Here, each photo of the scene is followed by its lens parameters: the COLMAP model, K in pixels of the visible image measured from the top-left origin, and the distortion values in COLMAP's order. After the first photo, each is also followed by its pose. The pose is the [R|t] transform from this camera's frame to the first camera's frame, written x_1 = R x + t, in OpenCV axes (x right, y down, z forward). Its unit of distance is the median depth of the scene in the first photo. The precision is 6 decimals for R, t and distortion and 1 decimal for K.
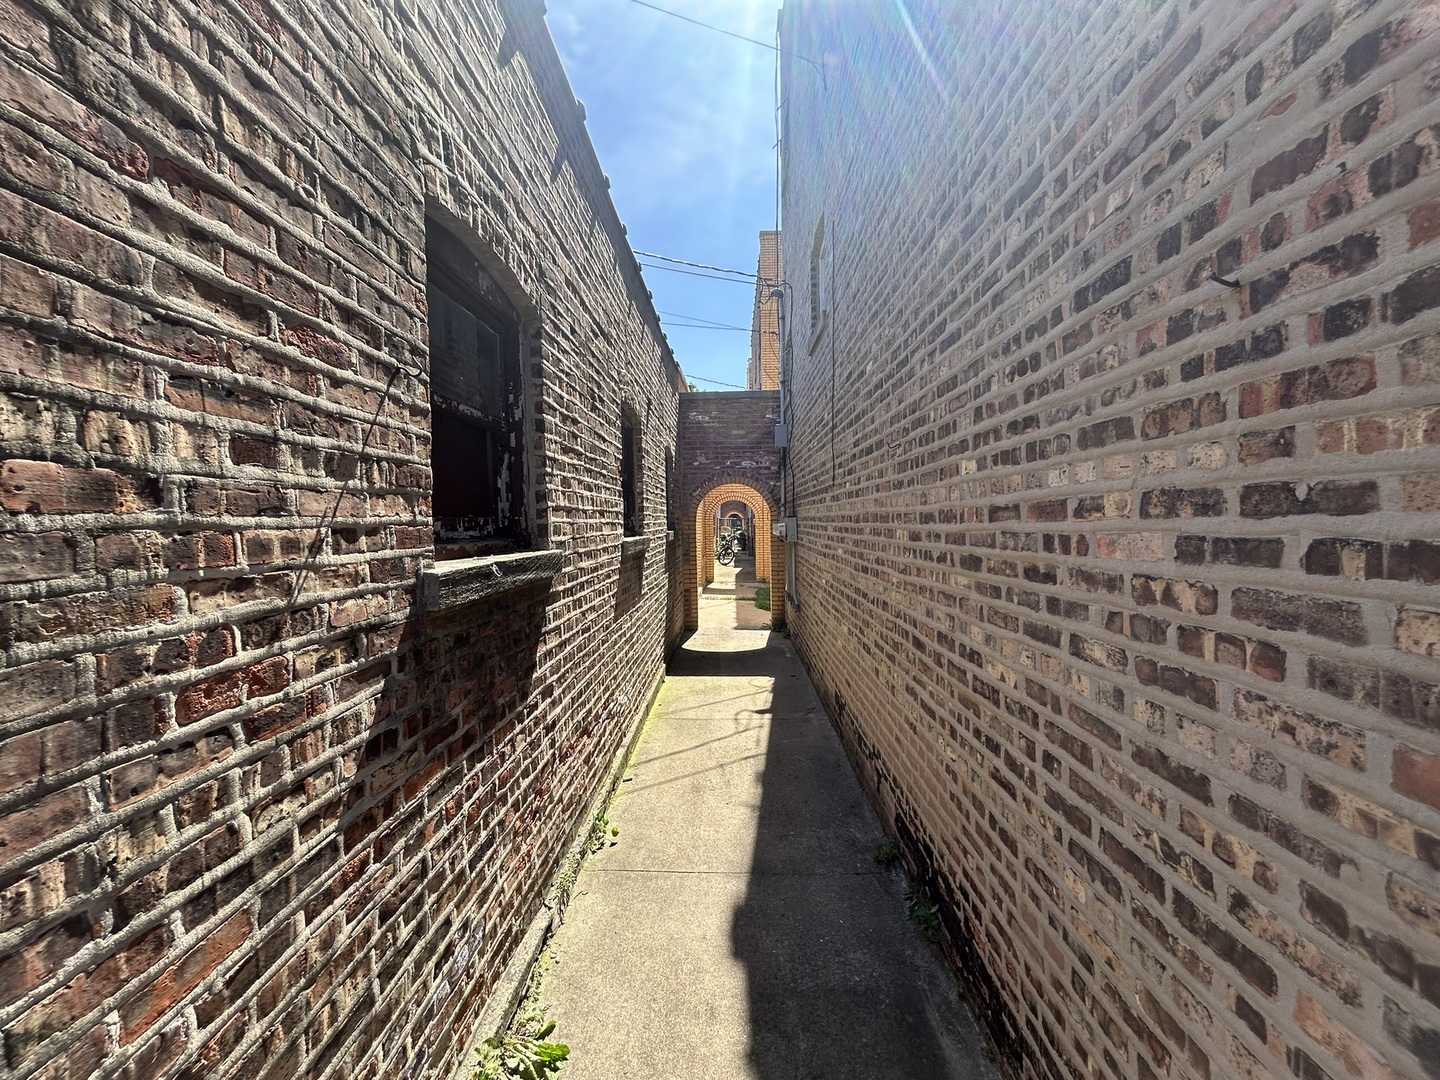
lens RADIAL K [[588.8, 0, 723.7], [0, 588.8, 536.7], [0, 0, 1]] dist [-0.000756, 0.000209]
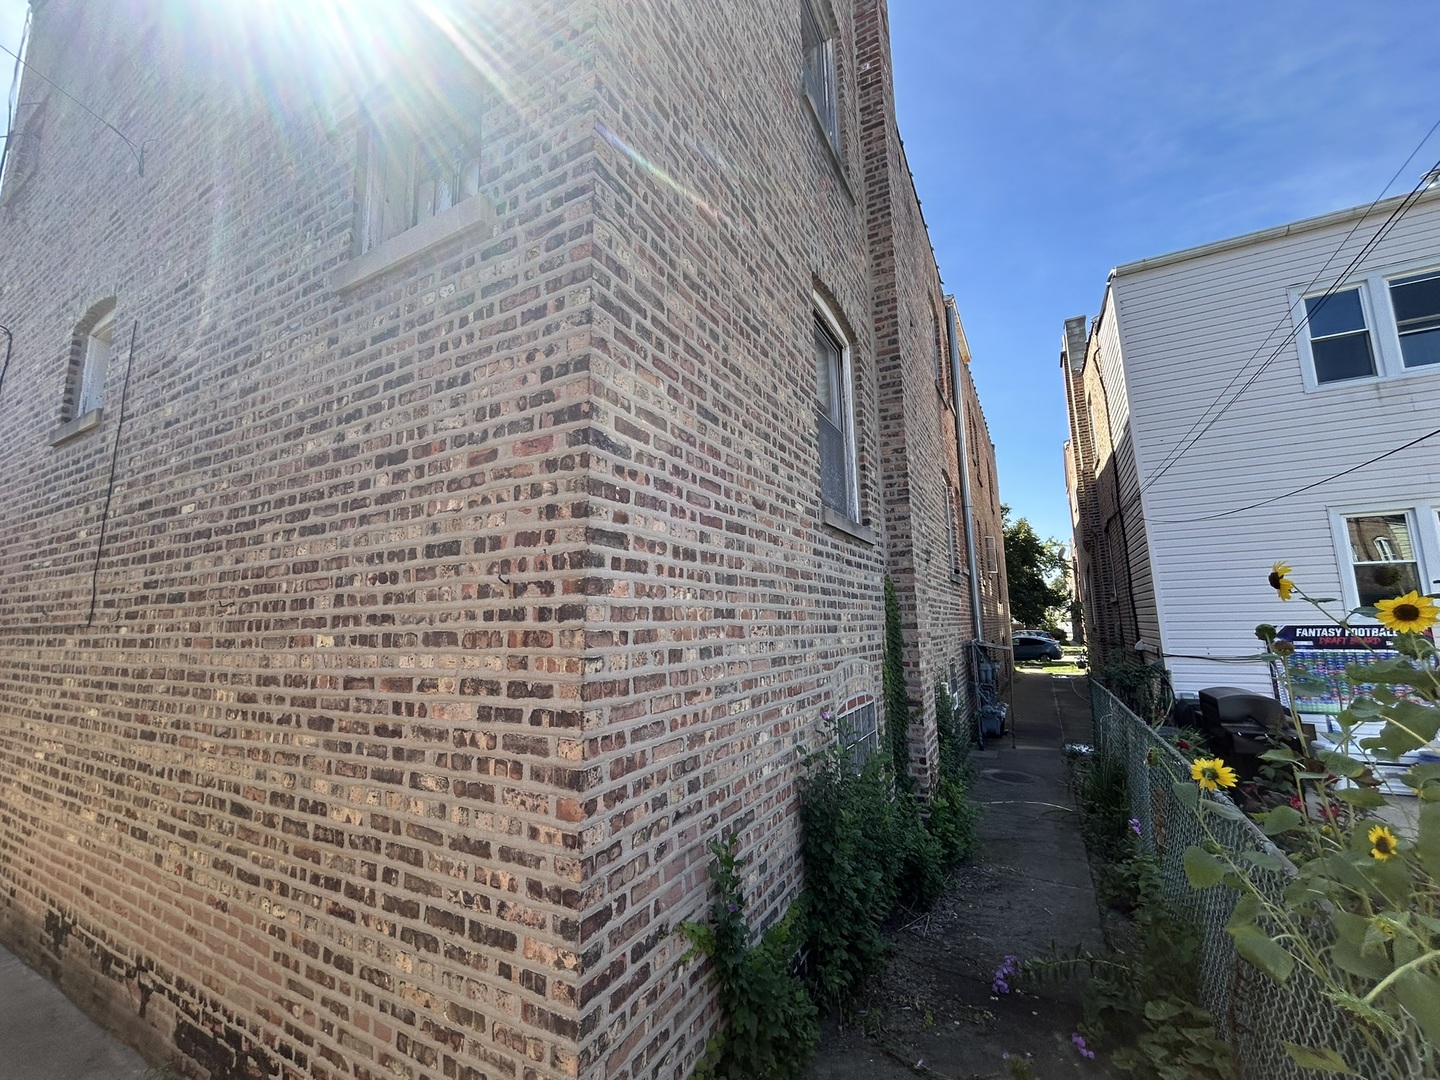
lens RADIAL K [[588.8, 0, 726.8], [0, 588.8, 535.3], [0, 0, 1]] dist [-0.000756, 0.000209]
pose [[0.470754, 0.132506, 0.872257, -0.499185], [0.039291, 0.984528, -0.170767, -0.171330], [-0.881389, 0.114662, 0.458264, -0.541908]]
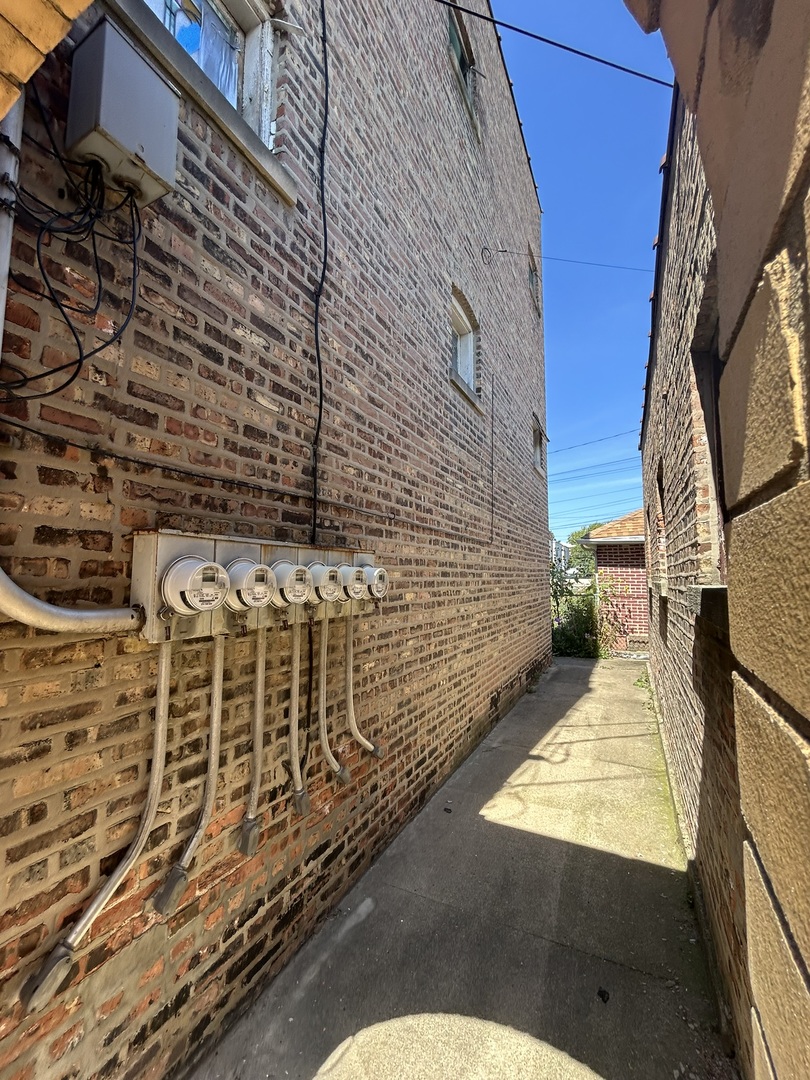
lens RADIAL K [[441.6, 0, 402.7], [0, 441.6, 538.4], [0, 0, 1]] dist [-0.000756, 0.000209]
pose [[-0.899449, 0.042720, 0.434933, -0.355192], [0.016571, 0.997829, -0.063740, -0.160640], [-0.436712, -0.050124, -0.898204, 8.859938]]
